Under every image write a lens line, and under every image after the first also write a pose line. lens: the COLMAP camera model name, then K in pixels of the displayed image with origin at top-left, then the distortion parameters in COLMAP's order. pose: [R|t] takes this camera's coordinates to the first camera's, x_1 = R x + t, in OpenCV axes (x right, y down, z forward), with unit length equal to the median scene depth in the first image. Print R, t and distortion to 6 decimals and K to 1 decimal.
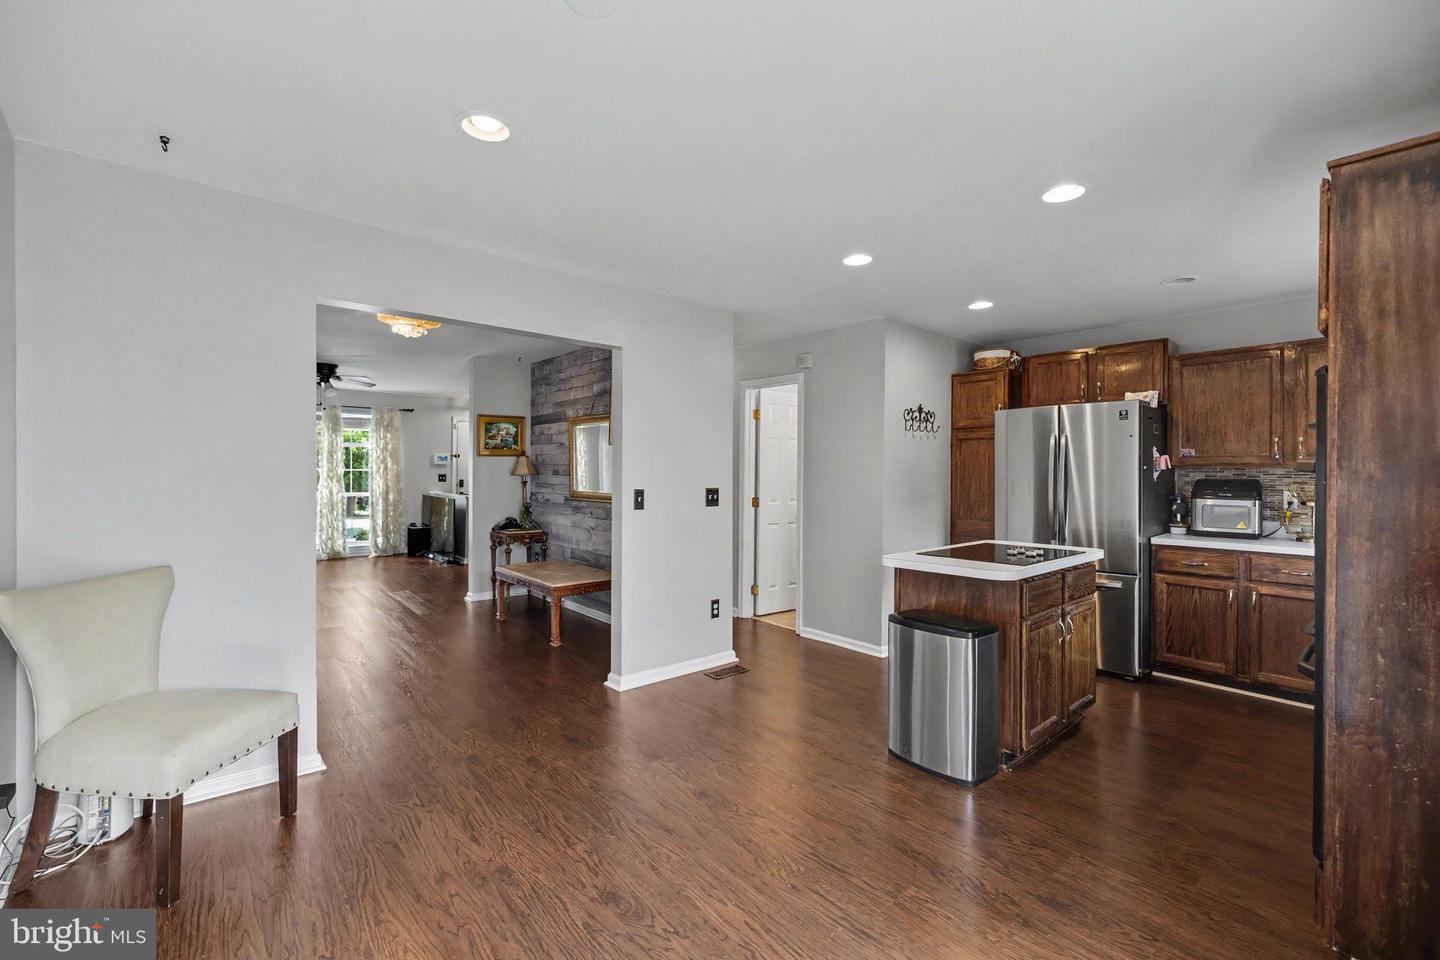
lens RADIAL K [[620.8, 0, 705.7], [0, 620.8, 473.4], [0, 0, 1]] dist [-0.004014, 0.001358]
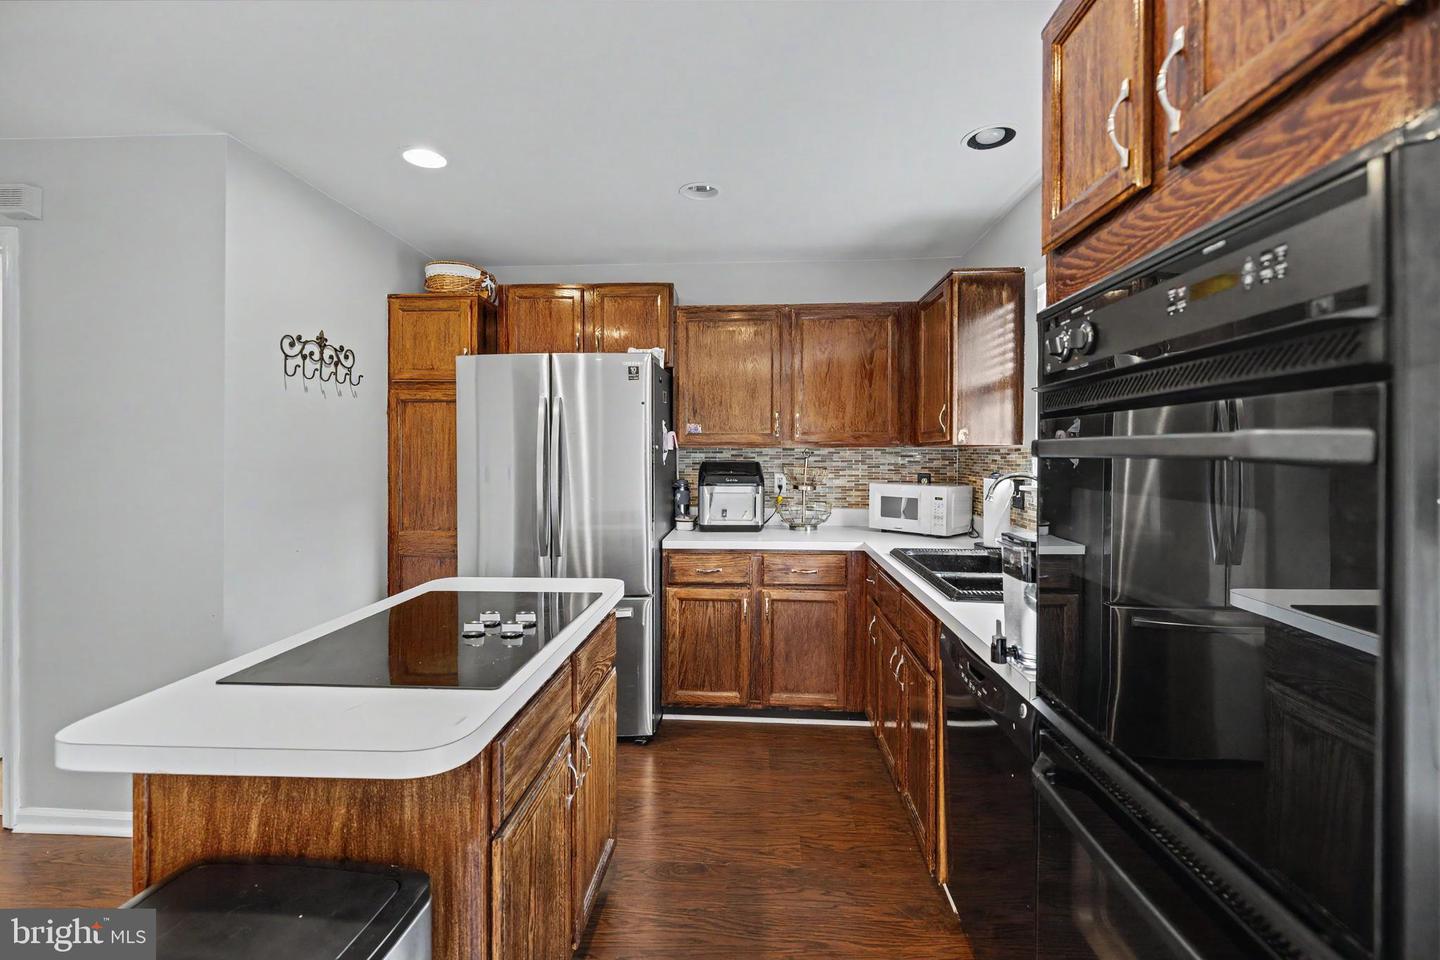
lens RADIAL K [[620.8, 0, 725.3], [0, 620.8, 458.5], [0, 0, 1]] dist [-0.004014, 0.001358]
pose [[0.684357, -0.010910, 0.729065, 0.217458], [0.003662, 0.999927, 0.011526, -0.004005], [-0.729138, -0.005218, 0.684347, 0.416957]]
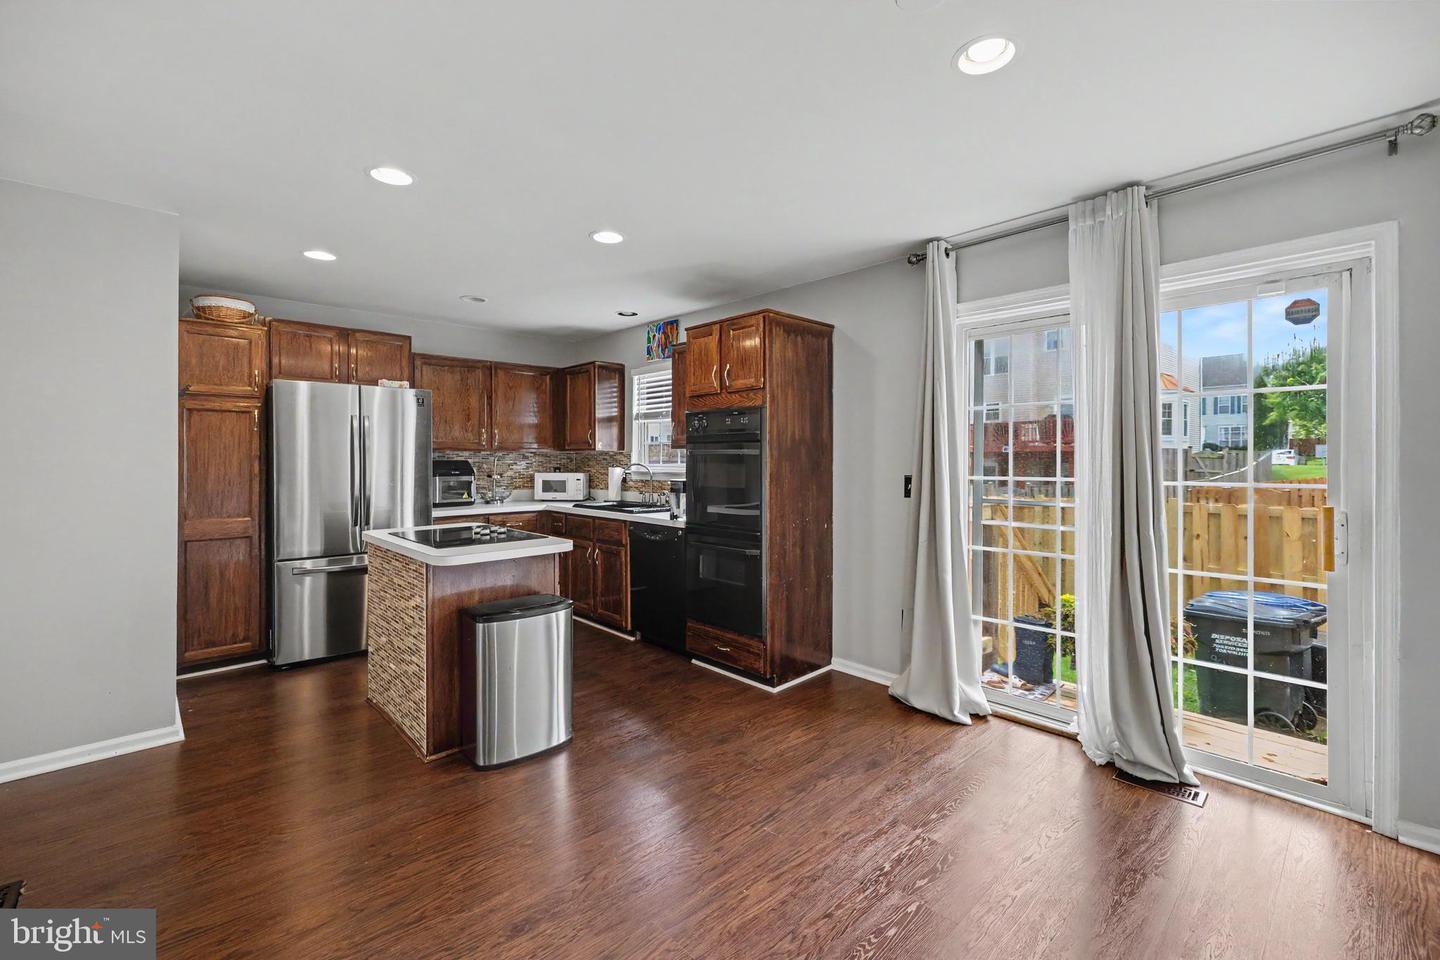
lens RADIAL K [[620.8, 0, 728.3], [0, 620.8, 463.2], [0, 0, 1]] dist [-0.004014, 0.001358]
pose [[-0.072722, -0.015370, 0.997234, -0.435671], [0.001580, 0.999878, 0.015526, -0.003142], [-0.997351, 0.002705, -0.072688, 0.510340]]
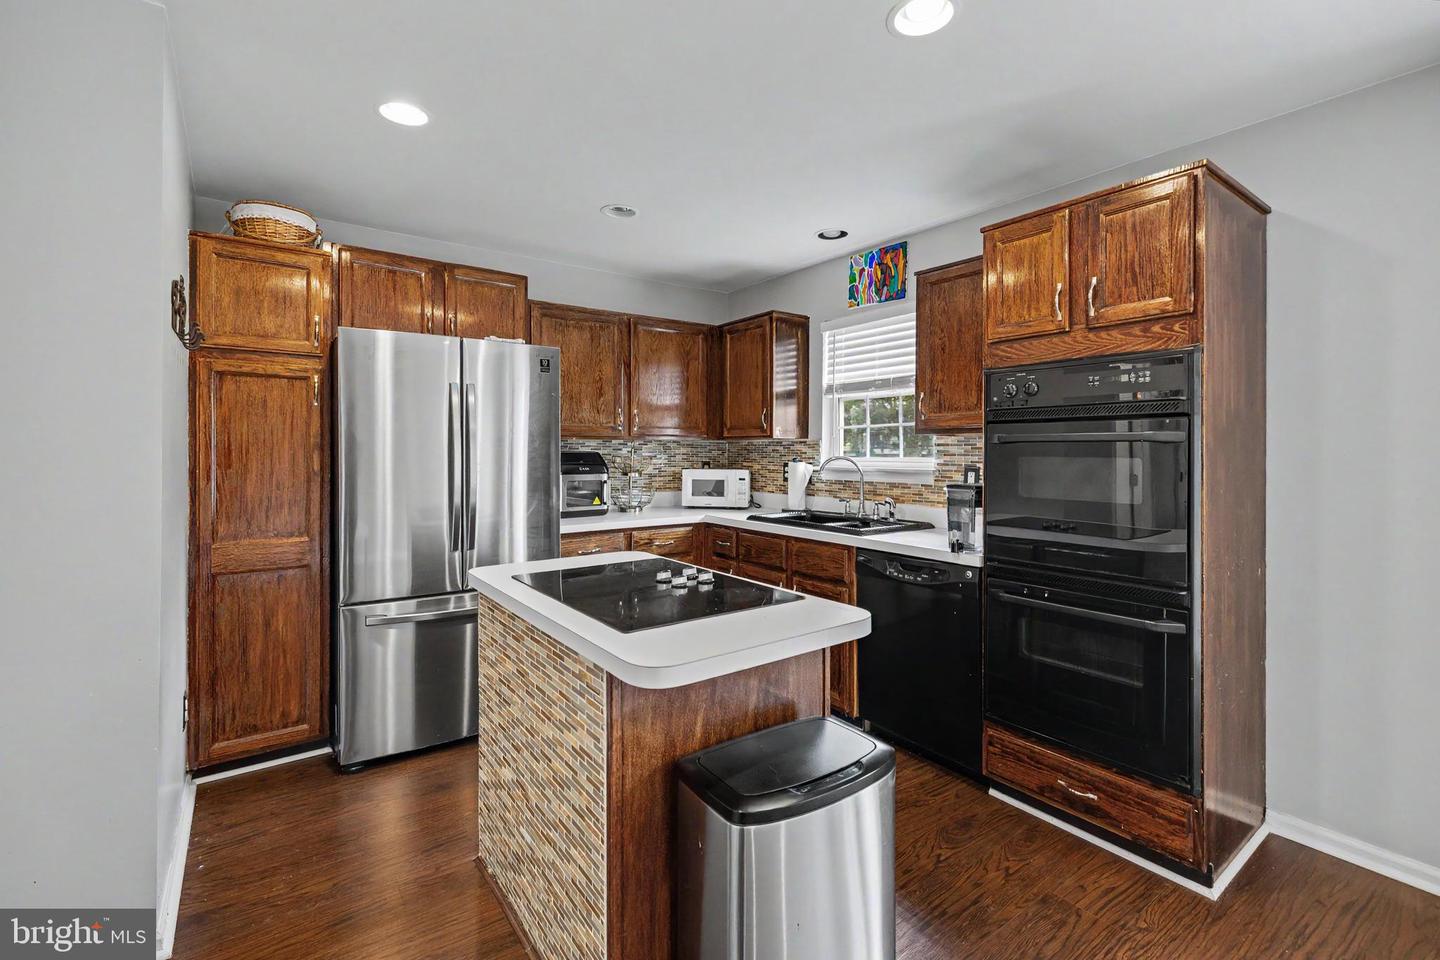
lens RADIAL K [[620.8, 0, 722.3], [0, 620.8, 464.4], [0, 0, 1]] dist [-0.004014, 0.001358]
pose [[0.057261, -0.028813, 0.997943, -0.048679], [0.000551, 0.999584, 0.028829, 0.002033], [-0.998359, -0.001101, 0.057253, 0.711168]]
